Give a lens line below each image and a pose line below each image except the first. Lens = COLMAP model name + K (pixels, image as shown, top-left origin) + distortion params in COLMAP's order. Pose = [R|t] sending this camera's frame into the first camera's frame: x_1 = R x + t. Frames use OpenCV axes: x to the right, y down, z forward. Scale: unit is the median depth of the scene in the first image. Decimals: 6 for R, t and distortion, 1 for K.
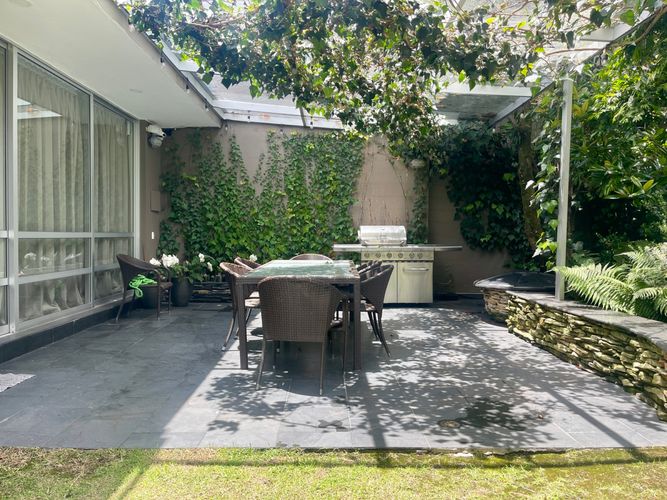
lens RADIAL K [[503.8, 0, 333.0], [0, 503.8, 249.4], [0, 0, 1]] dist [0.056197, -0.068504]
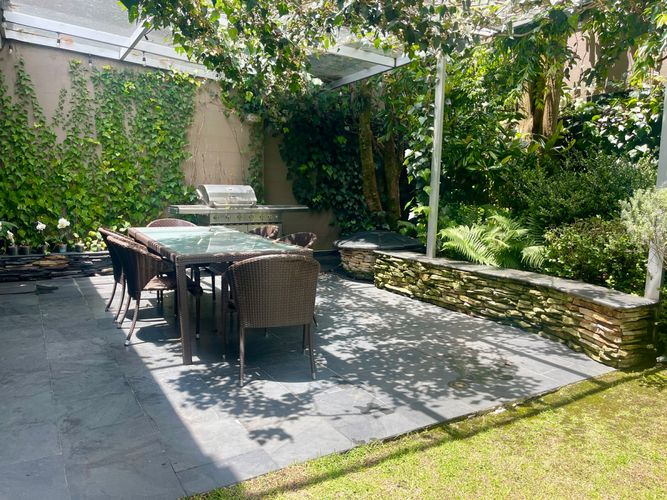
lens RADIAL K [[503.8, 0, 337.5], [0, 503.8, 255.3], [0, 0, 1]] dist [0.056197, -0.068504]
pose [[0.862050, -0.056578, 0.503656, -0.372119], [0.001971, 0.994116, 0.108300, -0.034688], [-0.506820, -0.092367, 0.857089, 0.162811]]
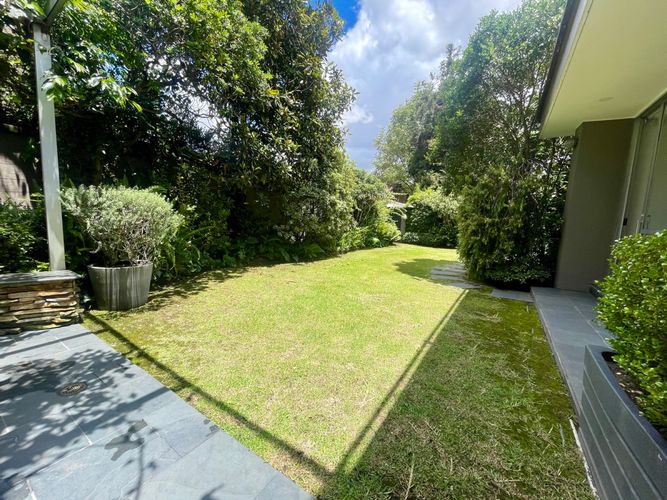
lens RADIAL K [[269.1, 0, 334.0], [0, 269.1, 248.5], [0, 0, 1]] dist [-0.001692, 0.000011]
pose [[-0.829520, -0.105271, 0.548466, -0.342102], [-0.030666, 0.989178, 0.143479, -0.023664], [-0.557635, 0.102199, -0.823771, 0.801966]]
